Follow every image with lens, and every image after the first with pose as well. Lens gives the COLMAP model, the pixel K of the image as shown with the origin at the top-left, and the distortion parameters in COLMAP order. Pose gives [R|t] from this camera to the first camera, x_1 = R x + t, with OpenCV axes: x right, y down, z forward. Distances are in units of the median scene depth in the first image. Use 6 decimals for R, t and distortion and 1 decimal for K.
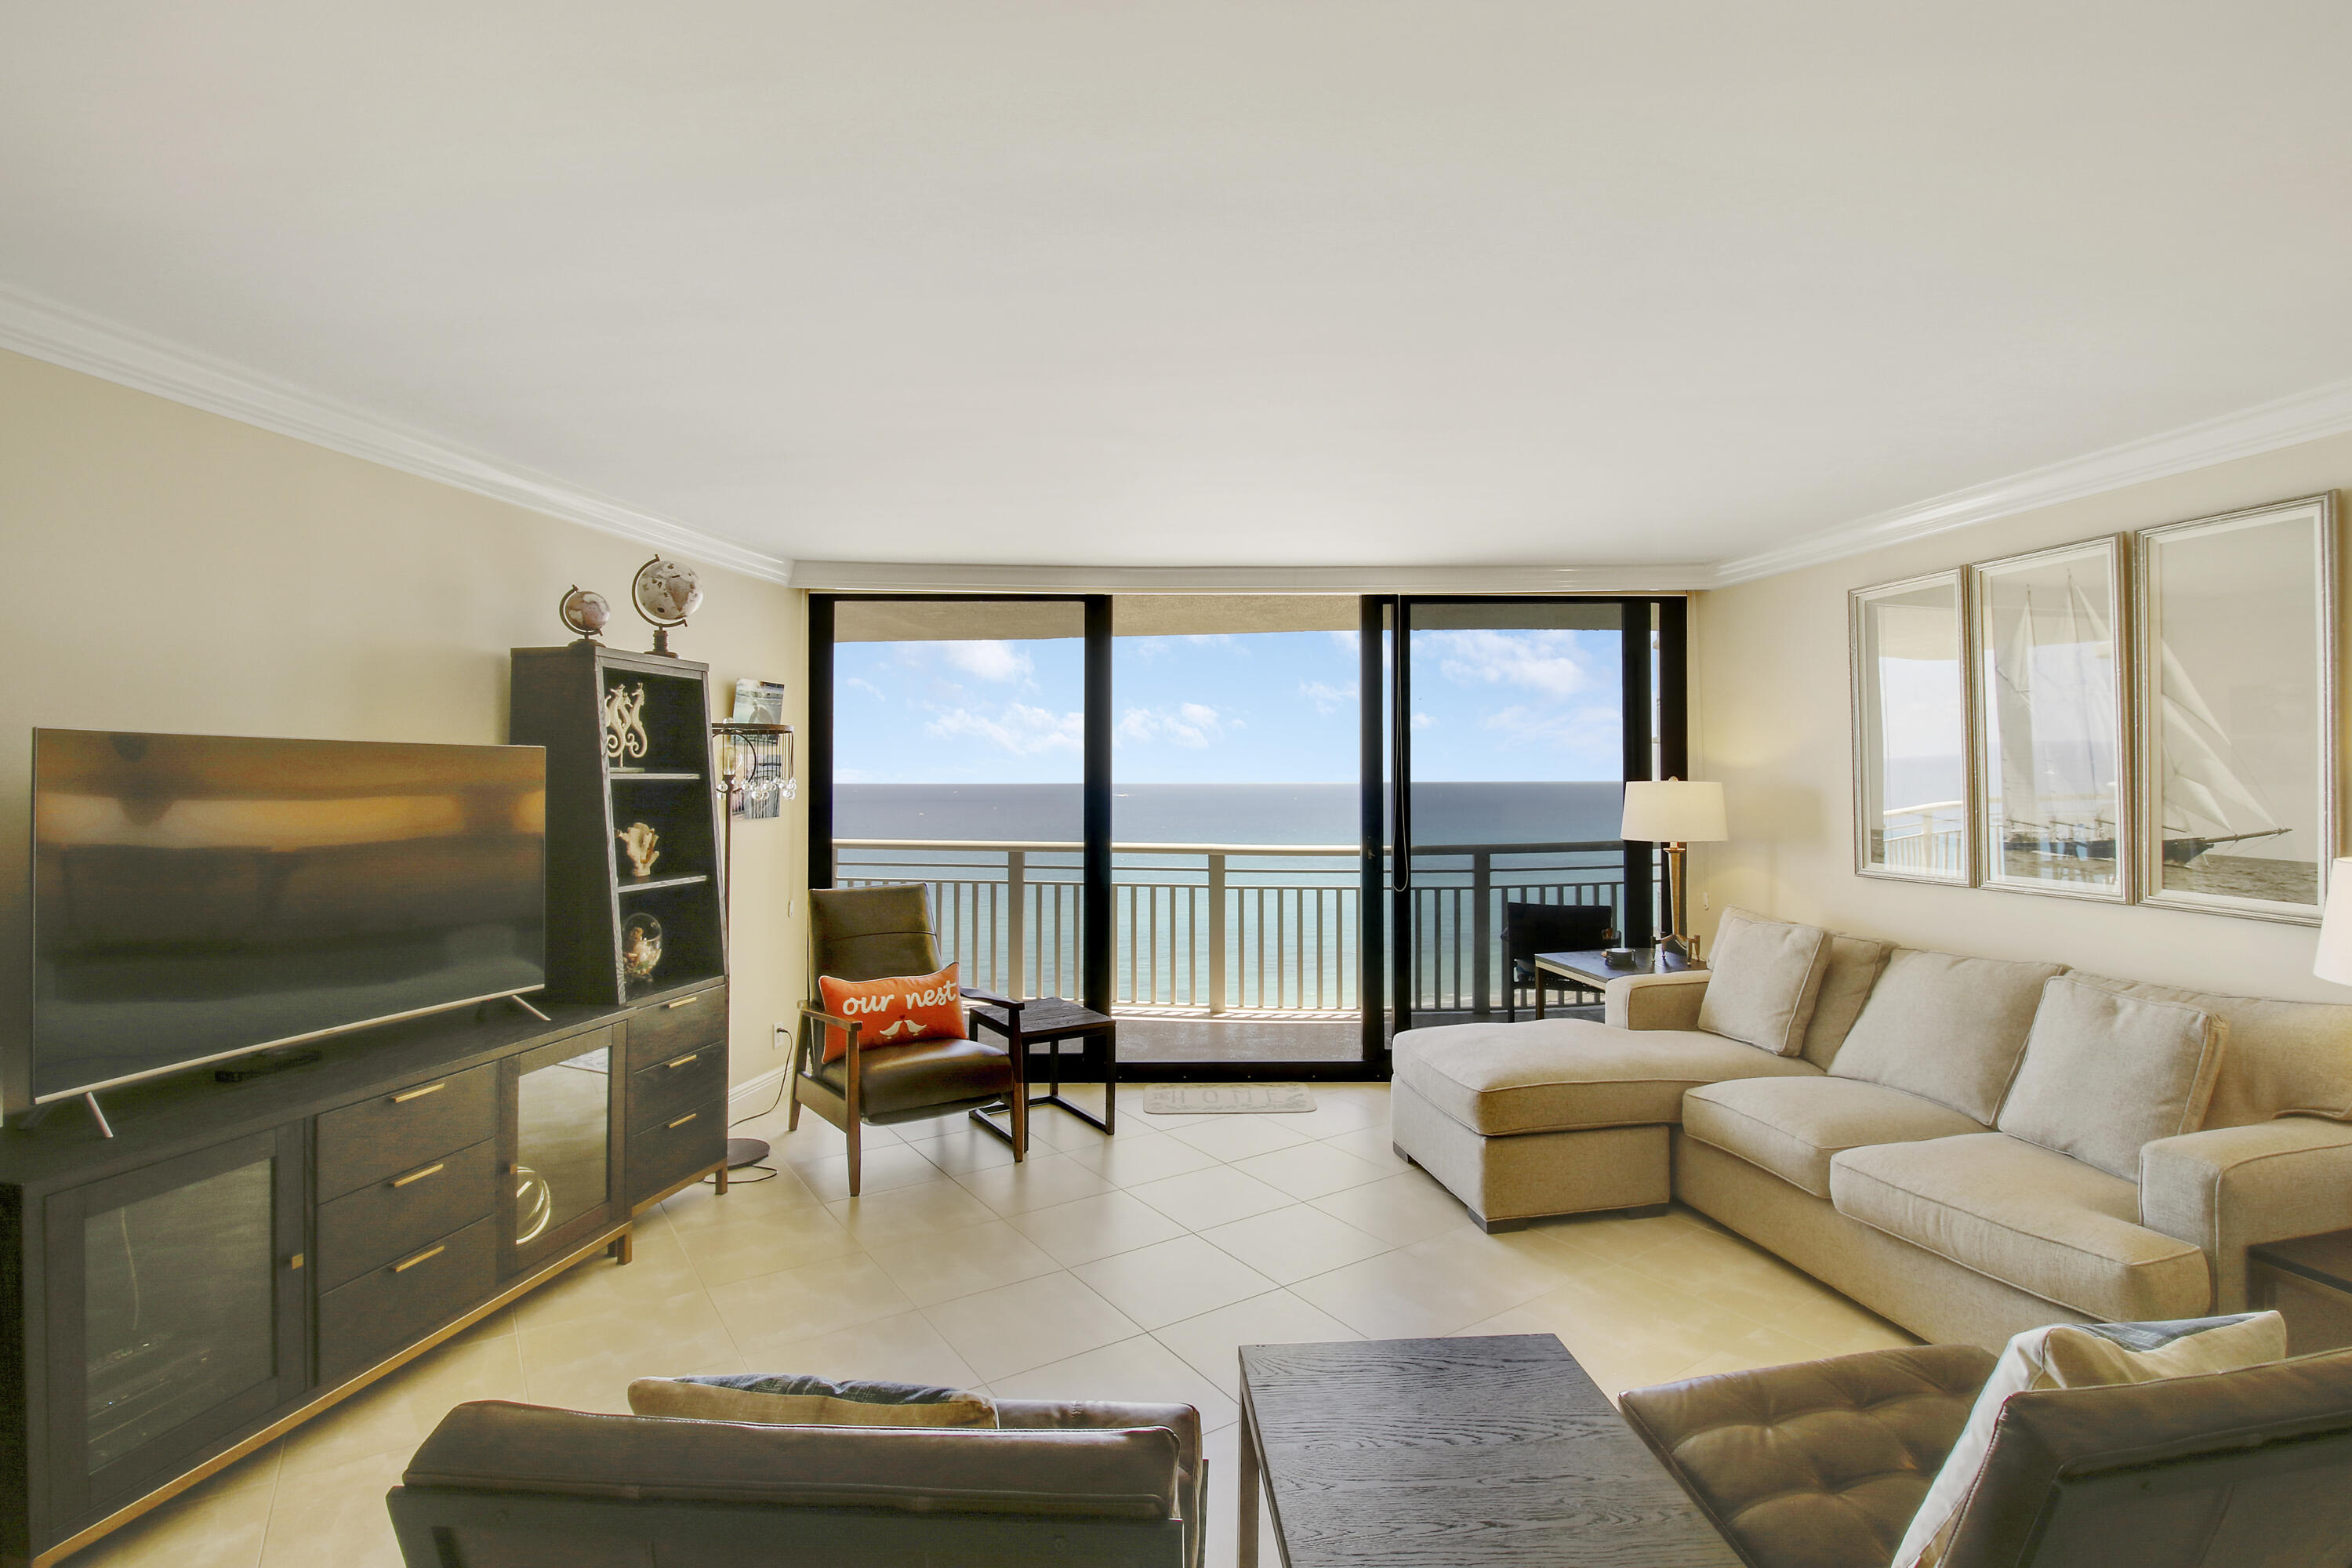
lens RADIAL K [[1117.6, 0, 1191.4], [0, 1117.6, 759.4], [0, 0, 1]] dist [-0.011346, -0.003413]
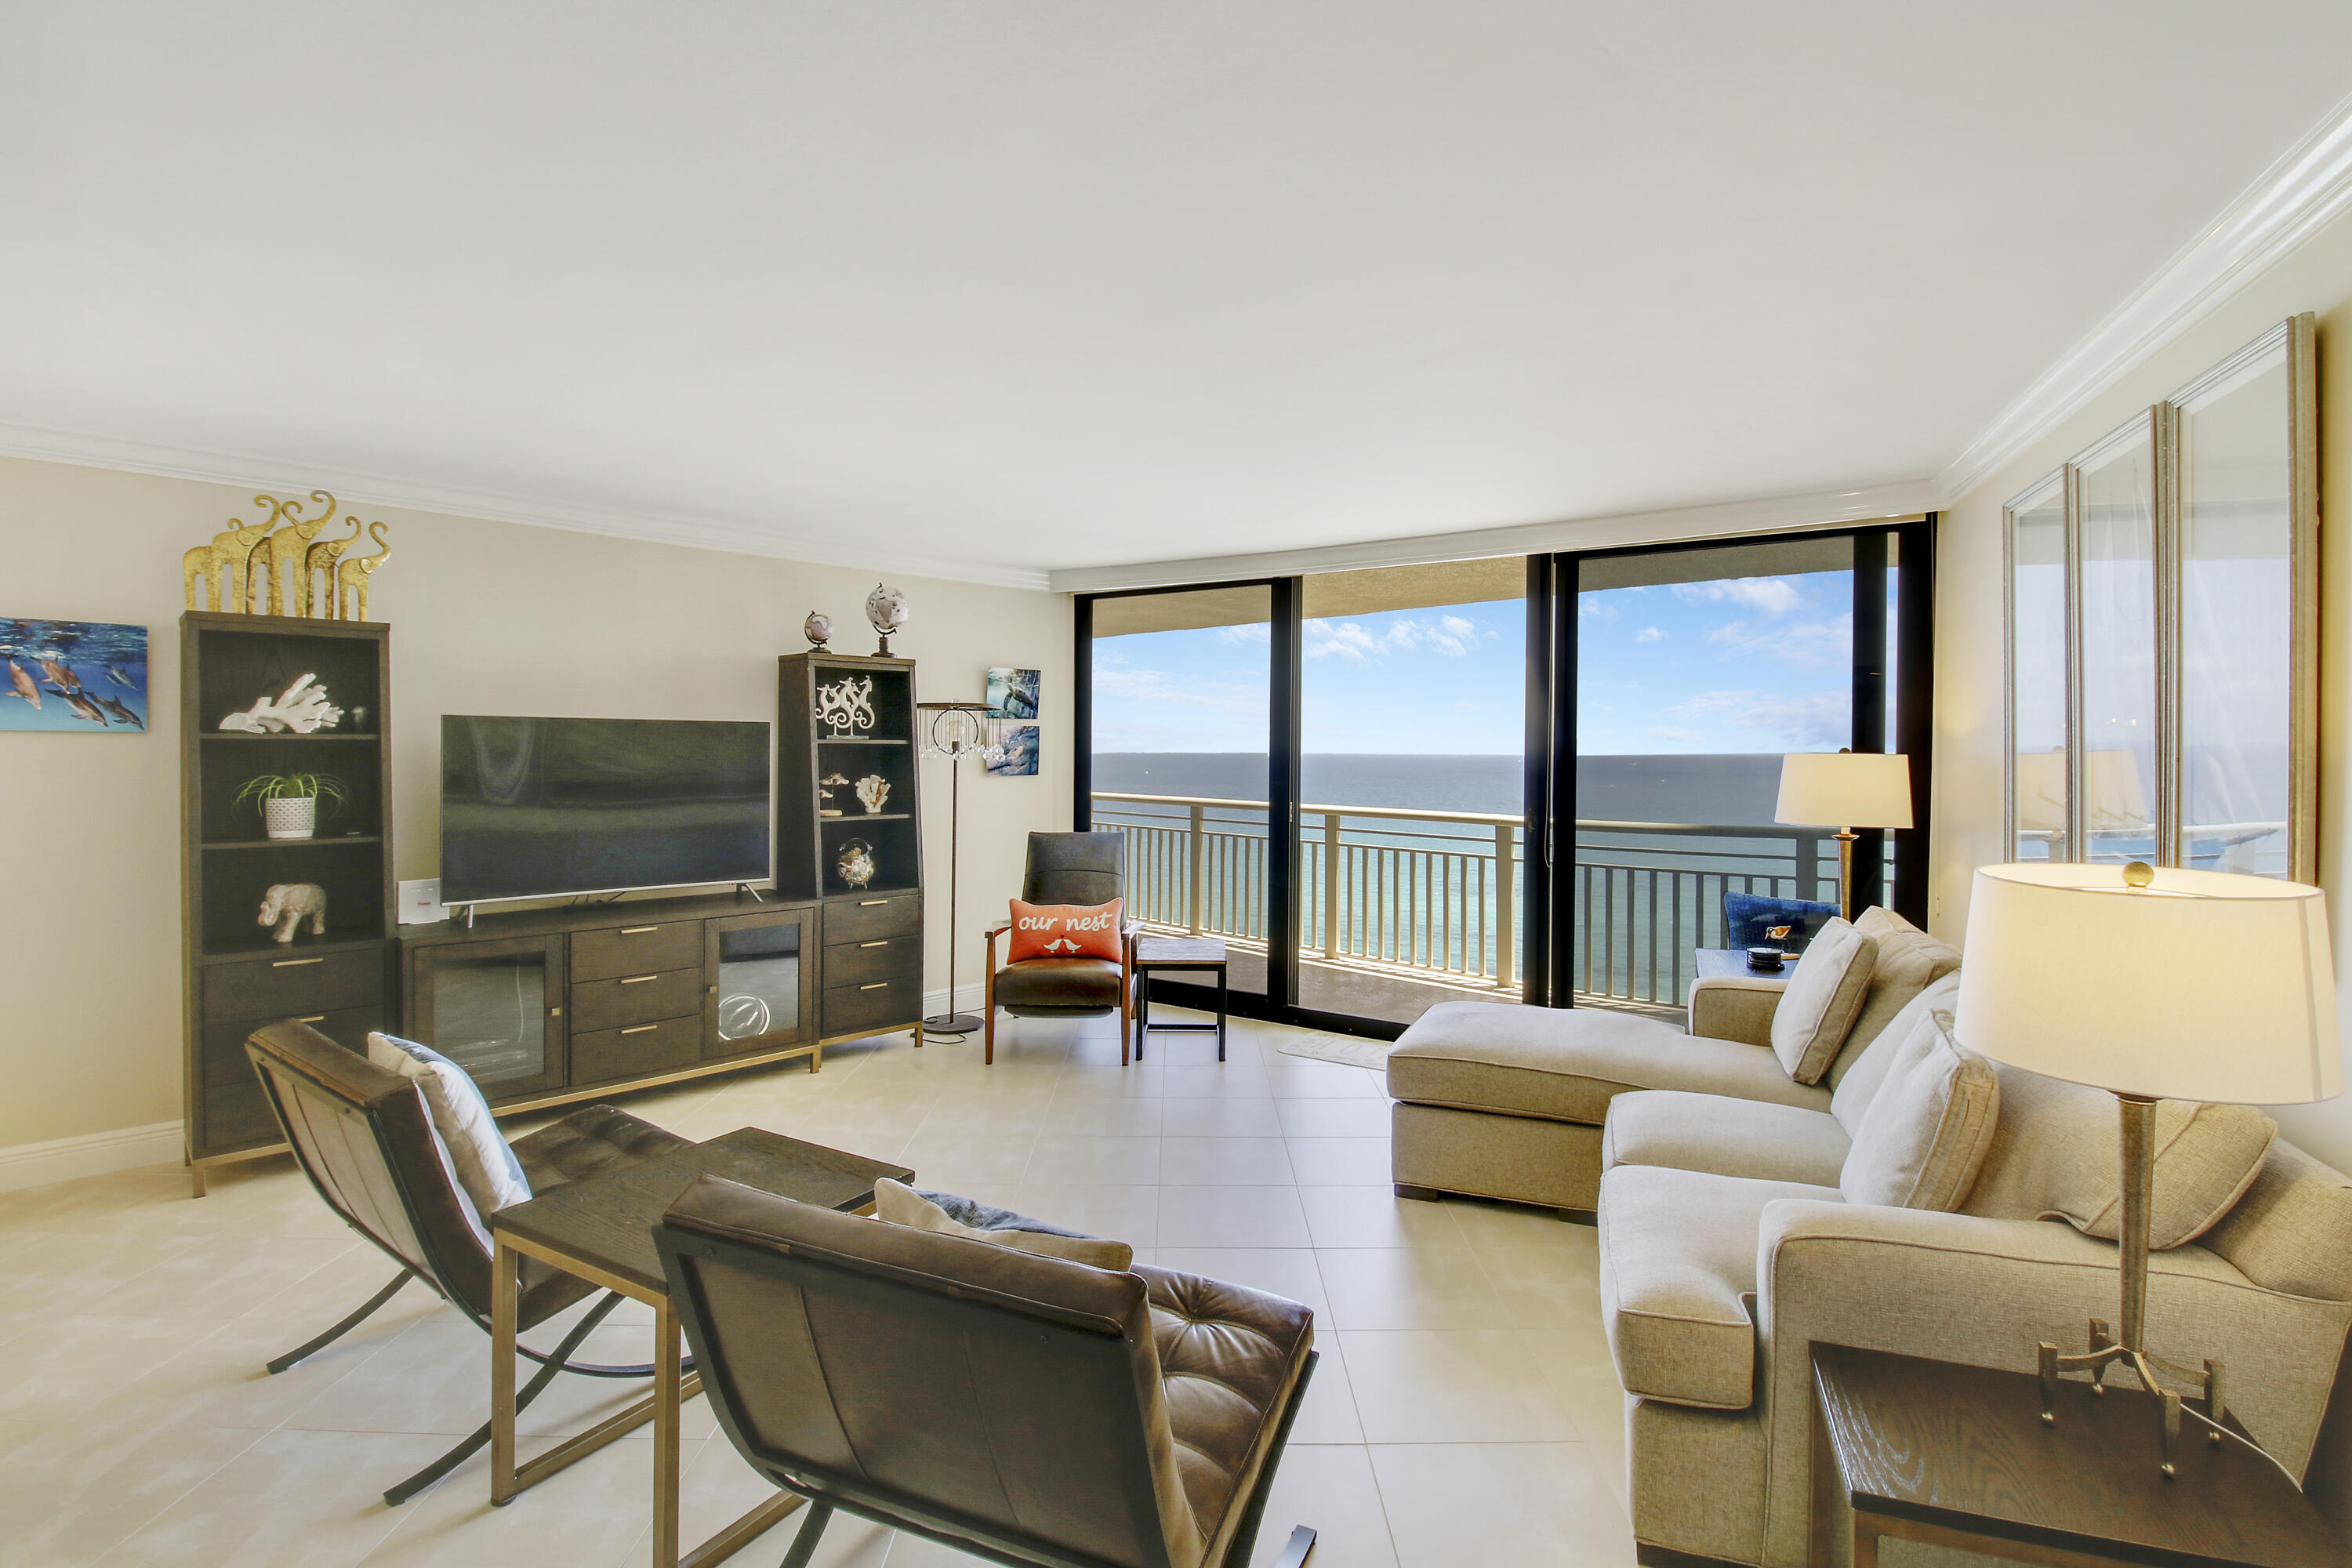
lens RADIAL K [[1117.6, 0, 1189.3], [0, 1117.6, 767.1], [0, 0, 1]] dist [-0.011346, -0.003413]
pose [[0.825832, 0.015854, -0.563694, 0.497148], [0.002751, 0.999480, 0.032141, 0.002028], [0.563910, -0.028094, 0.825358, 0.049453]]
